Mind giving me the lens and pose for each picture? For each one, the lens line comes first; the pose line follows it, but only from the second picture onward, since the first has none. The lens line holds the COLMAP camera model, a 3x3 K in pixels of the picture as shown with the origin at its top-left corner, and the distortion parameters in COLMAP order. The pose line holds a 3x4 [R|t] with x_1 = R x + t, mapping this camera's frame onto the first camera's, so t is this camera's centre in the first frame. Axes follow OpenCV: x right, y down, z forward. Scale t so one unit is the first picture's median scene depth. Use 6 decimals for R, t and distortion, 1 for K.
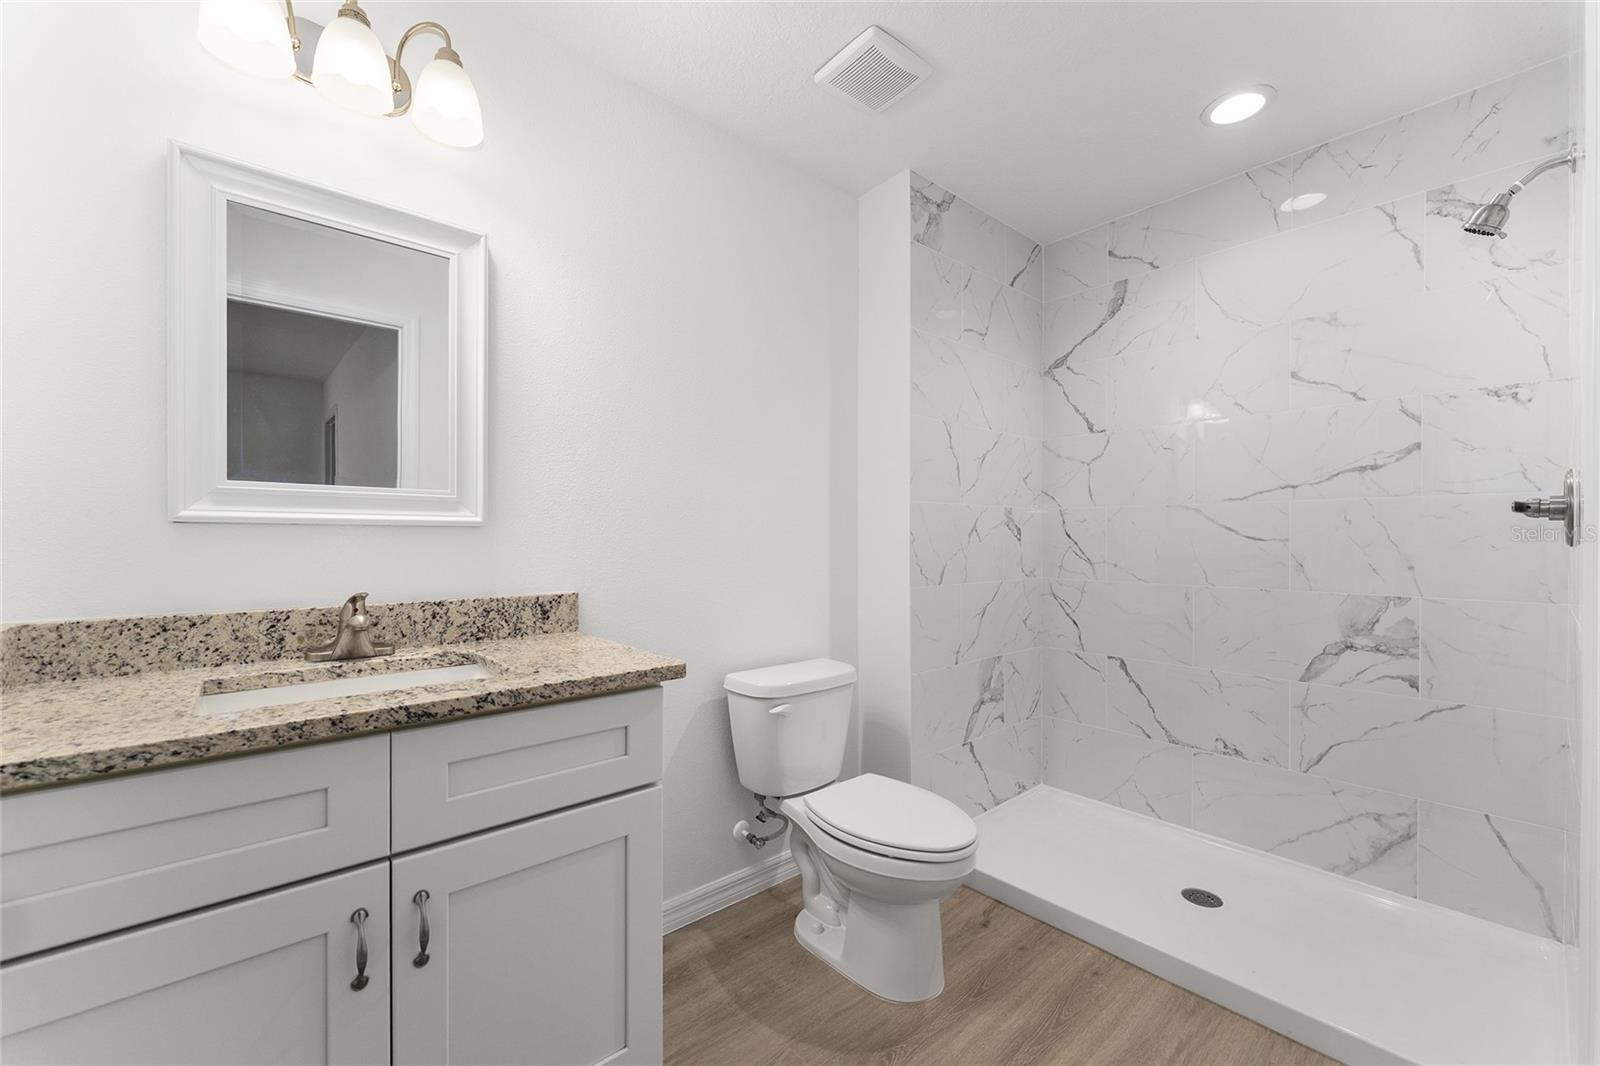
lens RADIAL K [[643.6, 0, 799.3], [0, 643.6, 538.2], [0, 0, 1]] dist [-0.001738, -0.000626]
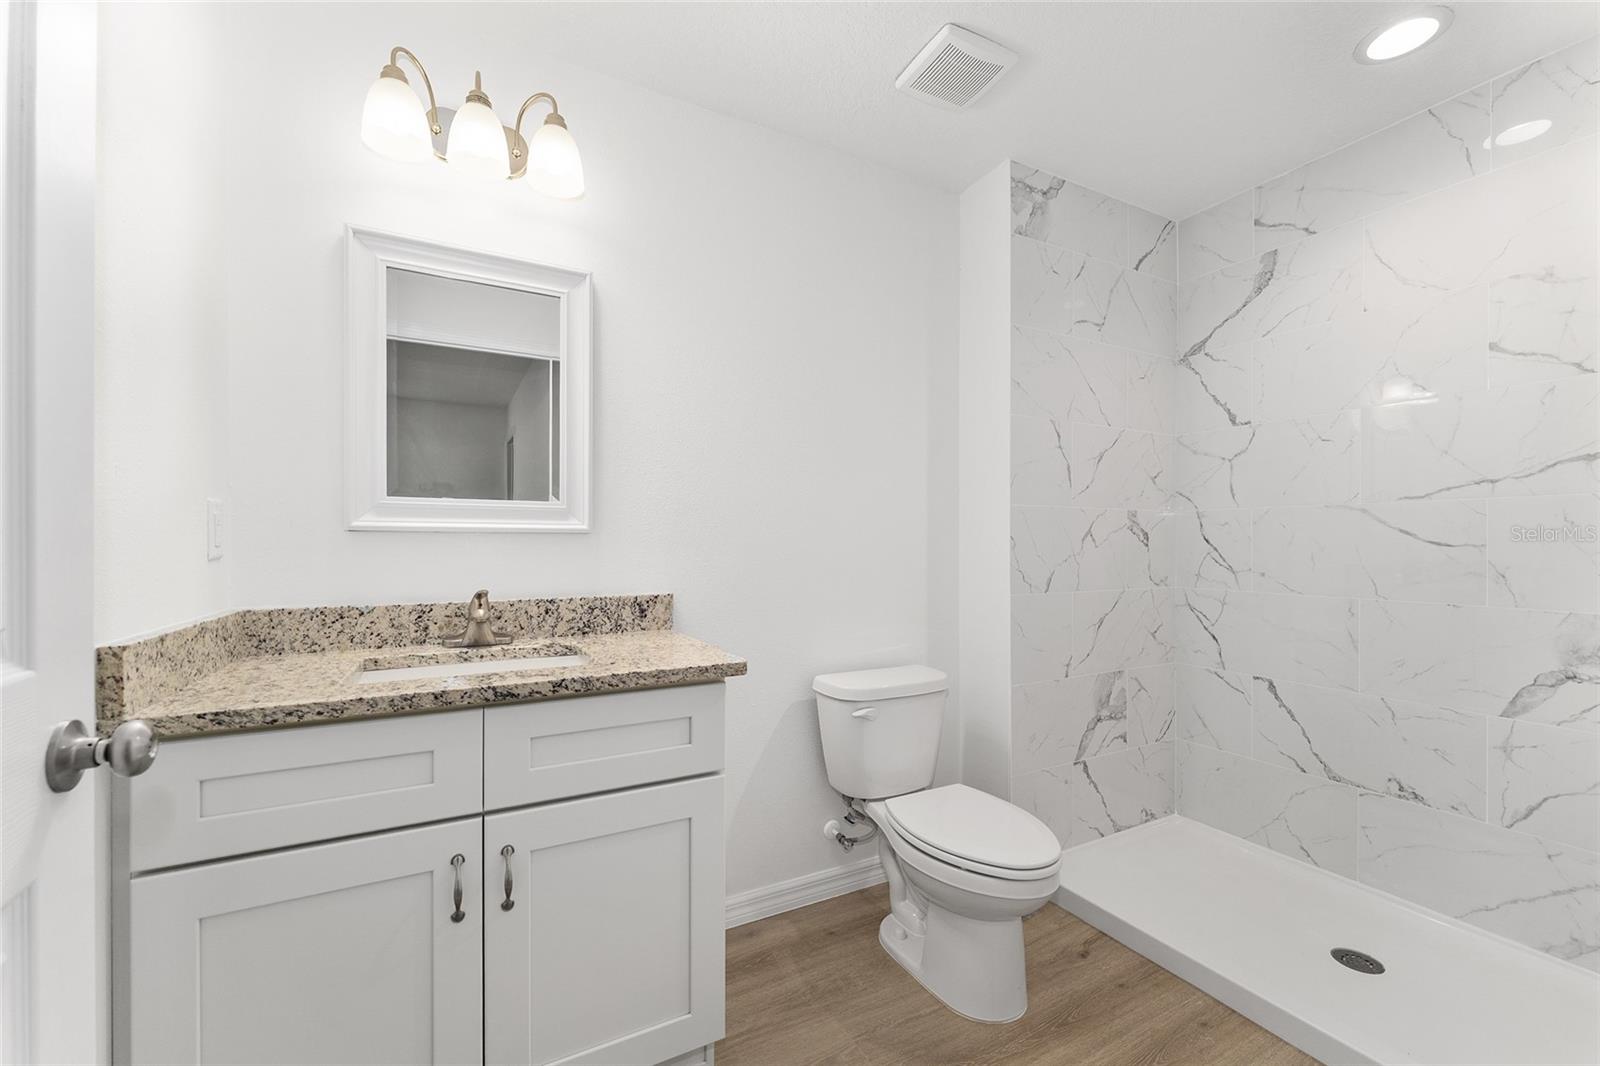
lens RADIAL K [[646.3, 0, 801.9], [0, 646.3, 542.9], [0, 0, 1]] dist [-0.001603, -0.000538]
pose [[0.974025, -0.000435, -0.226442, 0.120345], [0.000264, 1.000000, -0.000784, -0.000259], [0.226442, 0.000703, 0.974024, -0.013560]]
